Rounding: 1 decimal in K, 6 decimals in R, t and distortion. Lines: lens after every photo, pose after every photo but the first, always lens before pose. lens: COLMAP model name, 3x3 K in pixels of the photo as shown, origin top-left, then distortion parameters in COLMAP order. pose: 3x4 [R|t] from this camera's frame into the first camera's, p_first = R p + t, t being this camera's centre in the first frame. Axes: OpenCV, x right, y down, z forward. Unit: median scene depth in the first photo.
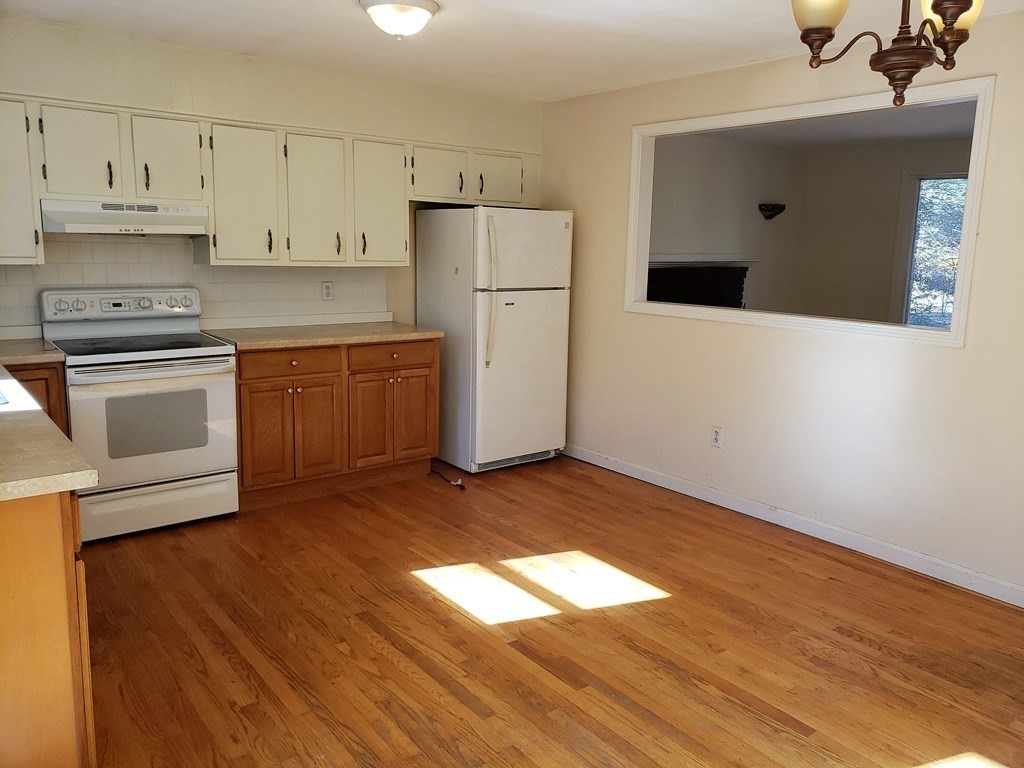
lens RADIAL K [[800.7, 0, 513.5], [0, 800.7, 360.1], [0, 0, 1]] dist [0.118356, -0.170321]
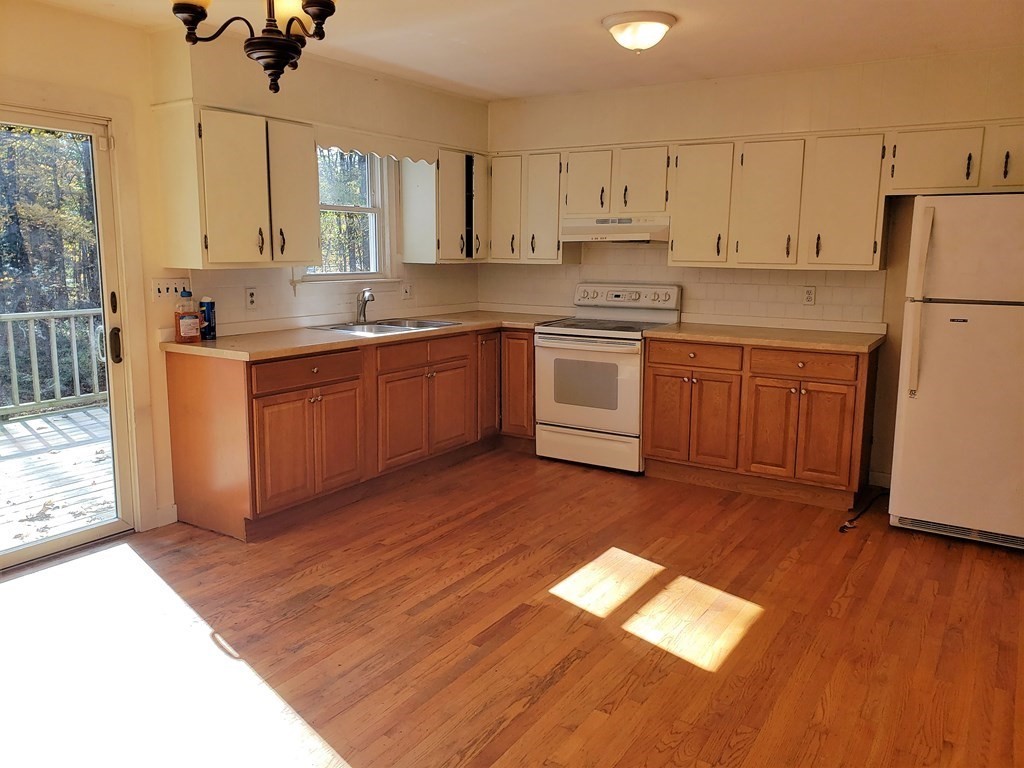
lens RADIAL K [[800.7, 0, 513.5], [0, 800.7, 360.1], [0, 0, 1]] dist [0.118356, -0.170321]
pose [[0.330882, 0.115311, -0.936601, 0.721541], [-0.139786, 0.987546, 0.072200, -0.037431], [0.933262, 0.107034, 0.342880, 0.432031]]
